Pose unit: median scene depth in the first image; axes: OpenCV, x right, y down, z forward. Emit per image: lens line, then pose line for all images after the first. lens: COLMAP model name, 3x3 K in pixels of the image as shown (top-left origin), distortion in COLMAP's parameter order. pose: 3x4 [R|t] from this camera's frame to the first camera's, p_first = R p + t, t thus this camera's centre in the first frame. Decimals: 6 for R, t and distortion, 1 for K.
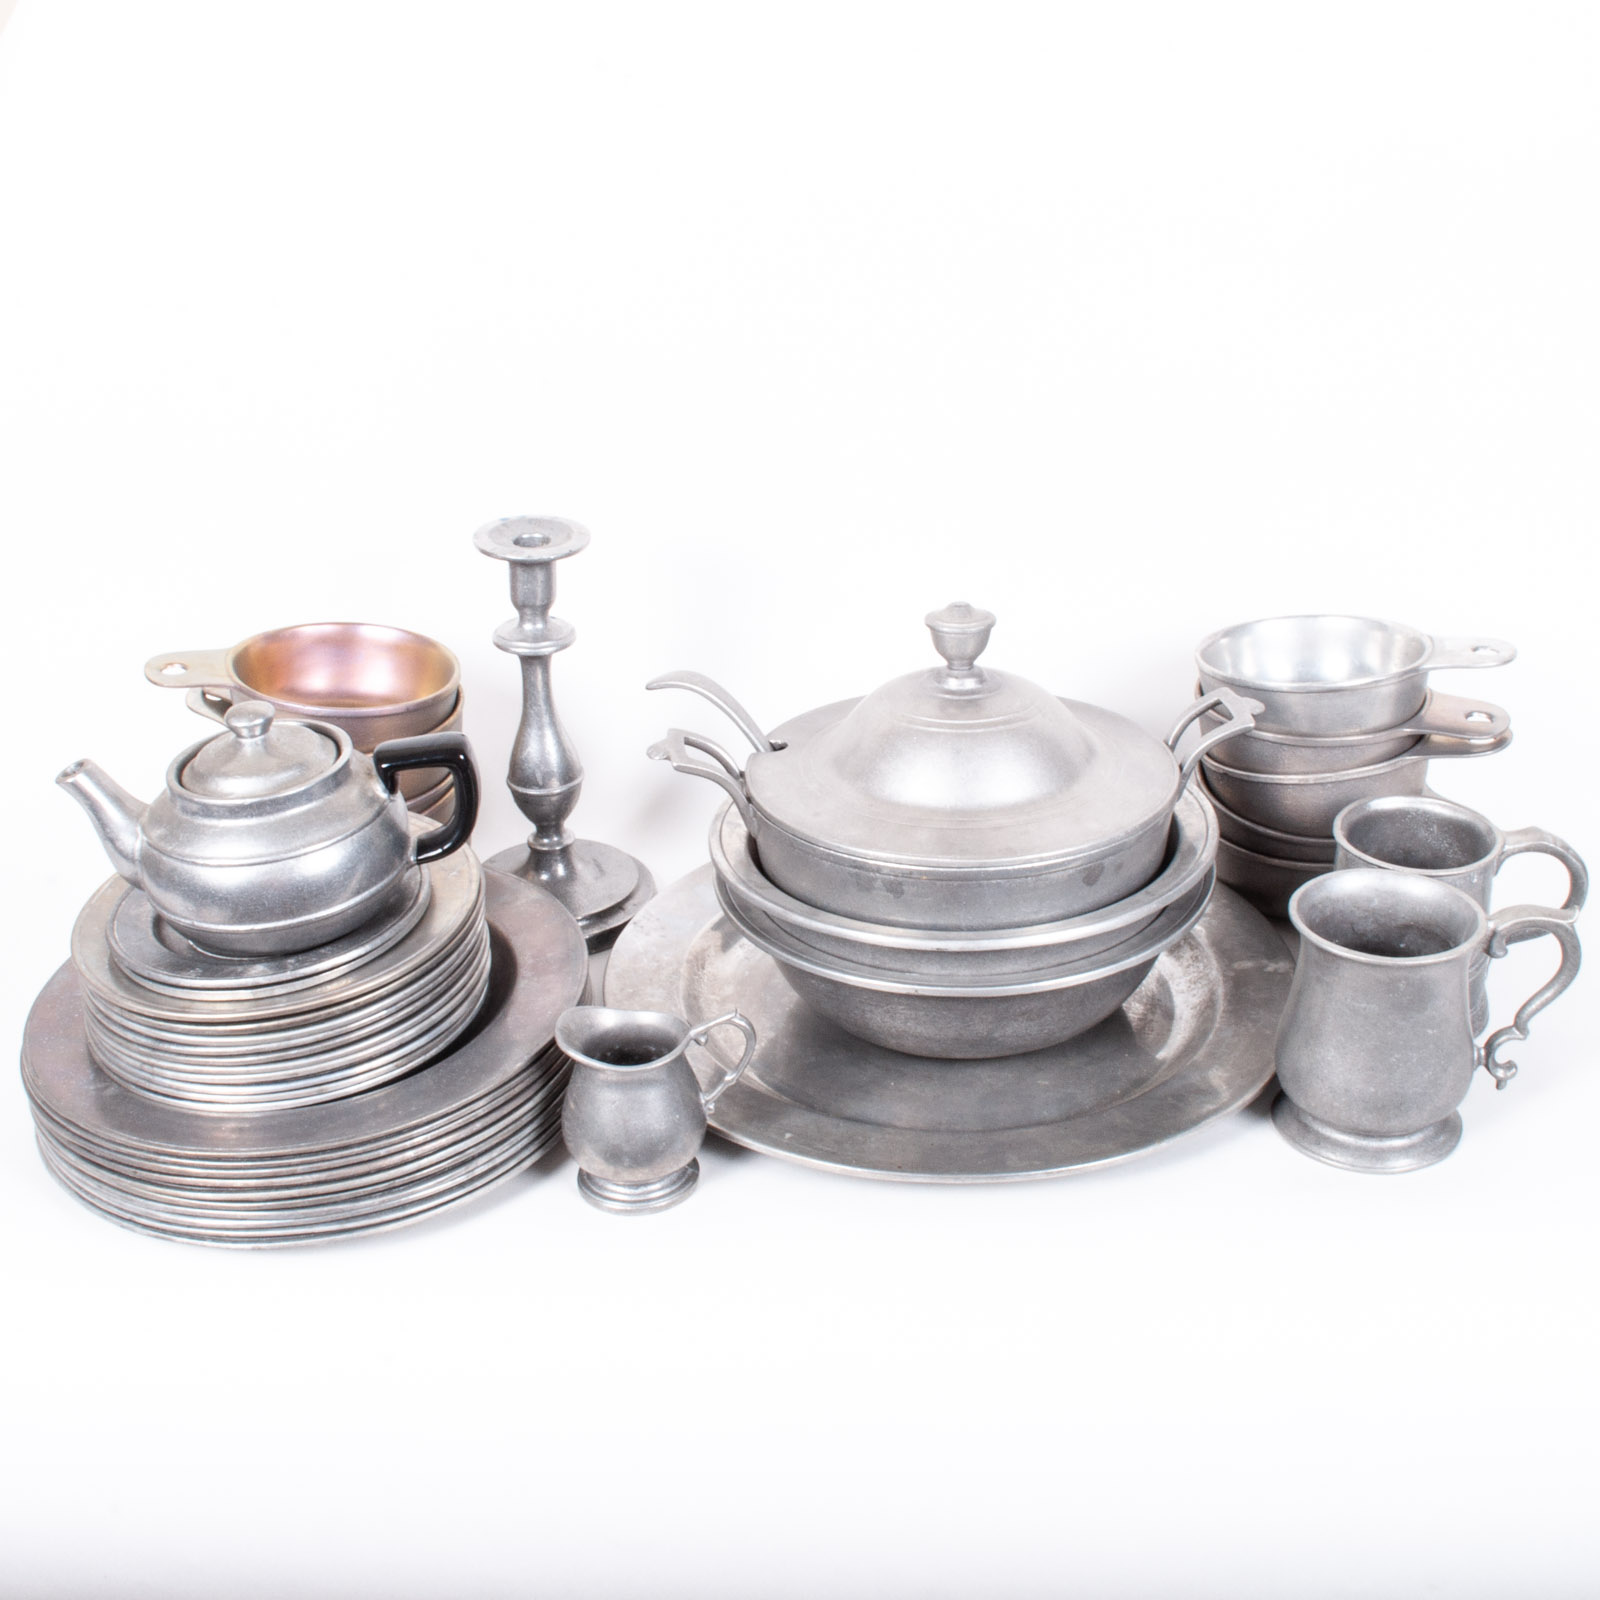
lens RADIAL K [[2252.2, 0, 800.0], [0, 2252.2, 800.0], [0, 0, 1]] dist [-0.029384, 0.025187]
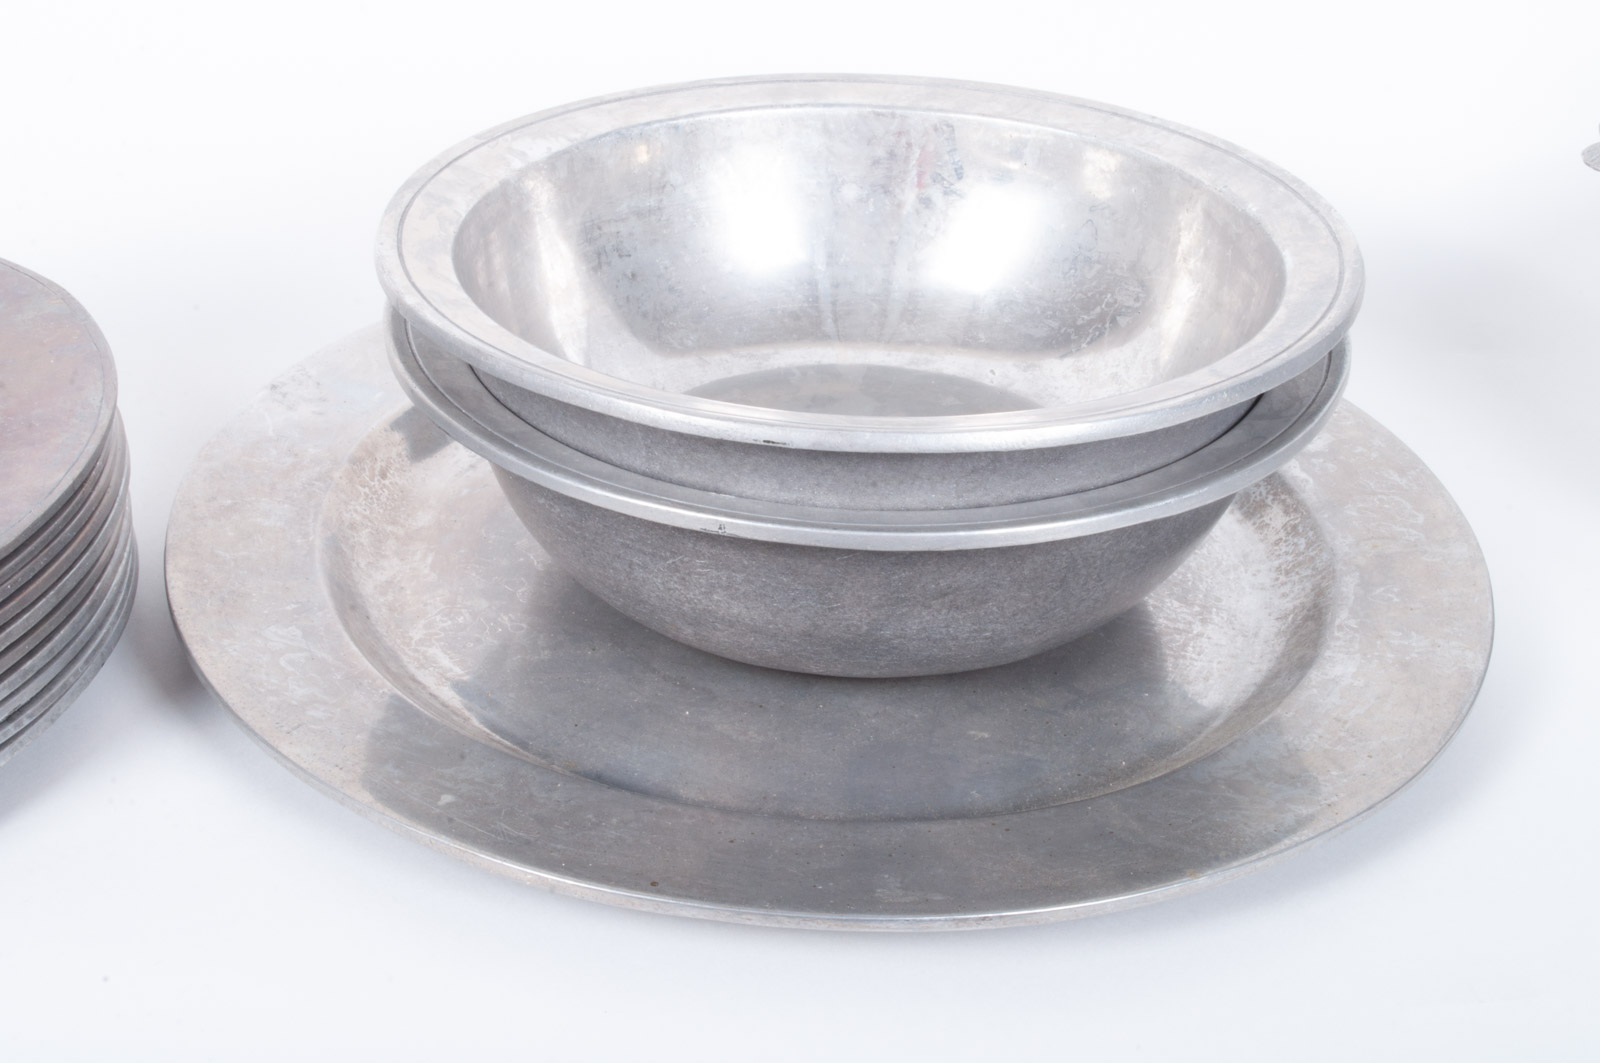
lens RADIAL K [[2479.4, 0, 800.0], [0, 2479.4, 531.5], [0, 0, 1]] dist [0.028934, 0.010516]
pose [[0.996771, 0.079289, -0.012680, 0.074921], [-0.078535, 0.995565, 0.051791, 0.056137], [0.016730, -0.050628, 0.998577, 0.459573]]
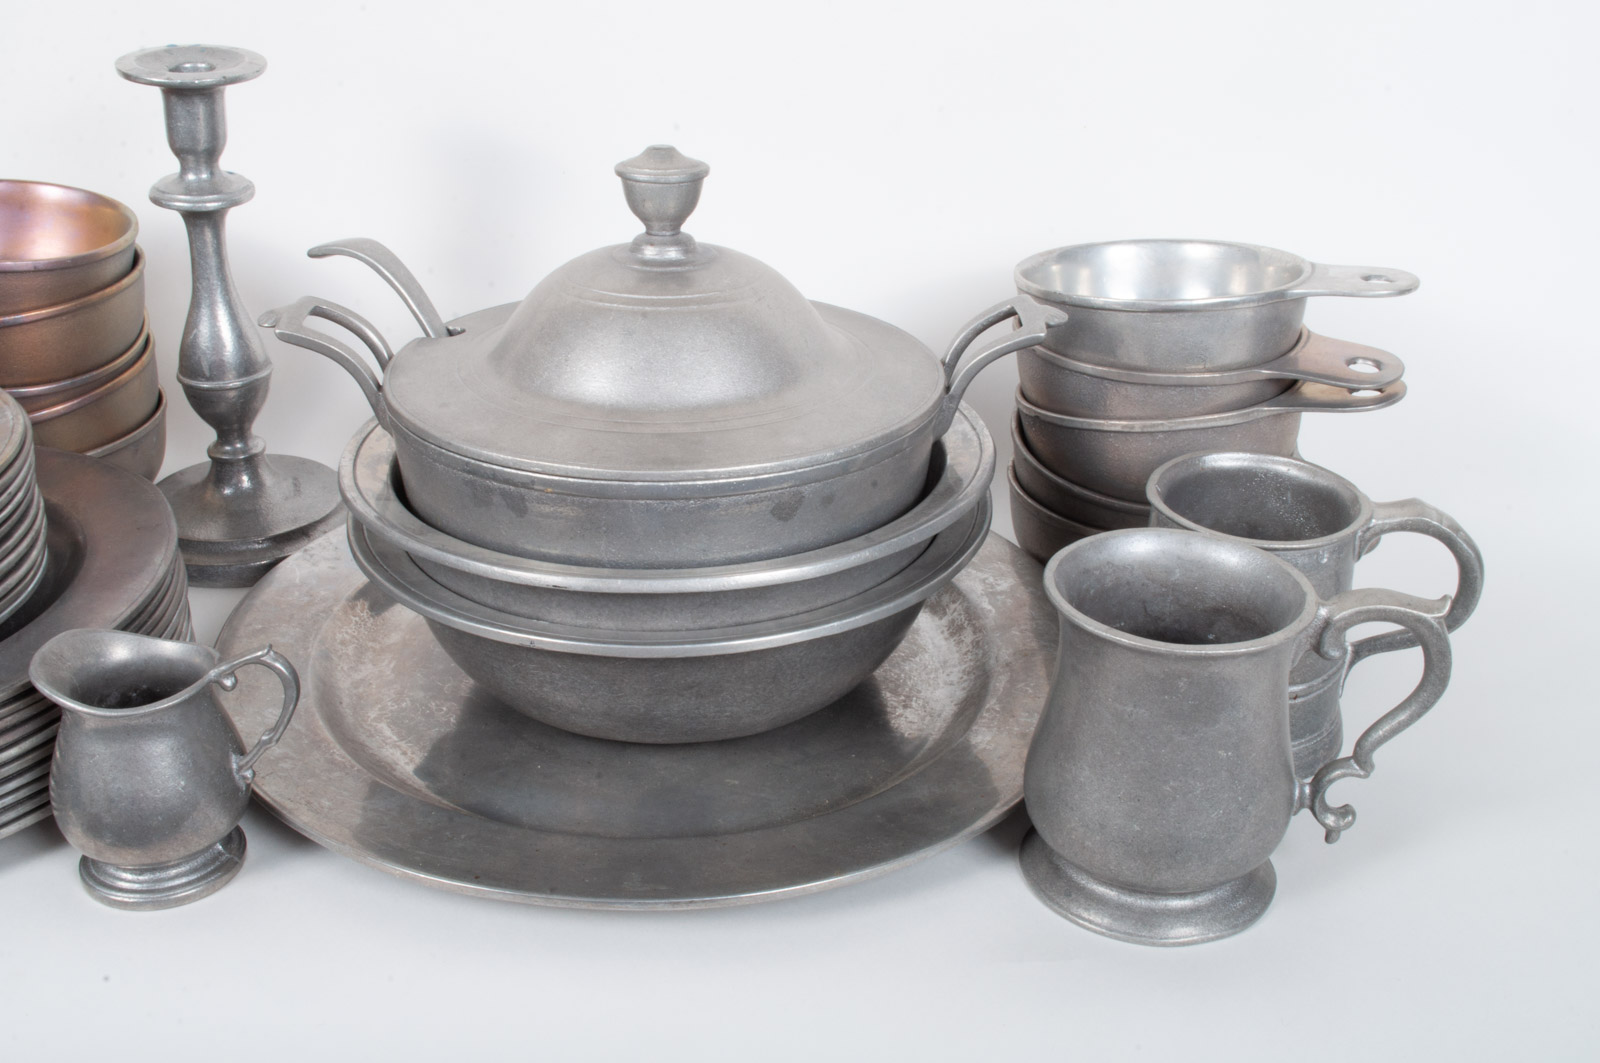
lens RADIAL K [[1822.2, 0, 796.3], [0, 1822.2, 551.9], [0, 0, 1]] dist [-0.016413, -0.019646]
pose [[0.994460, 0.073877, -0.074779, 0.179737], [-0.073844, 0.997265, 0.003215, 0.046264], [0.074812, 0.002324, 0.997195, 0.403981]]
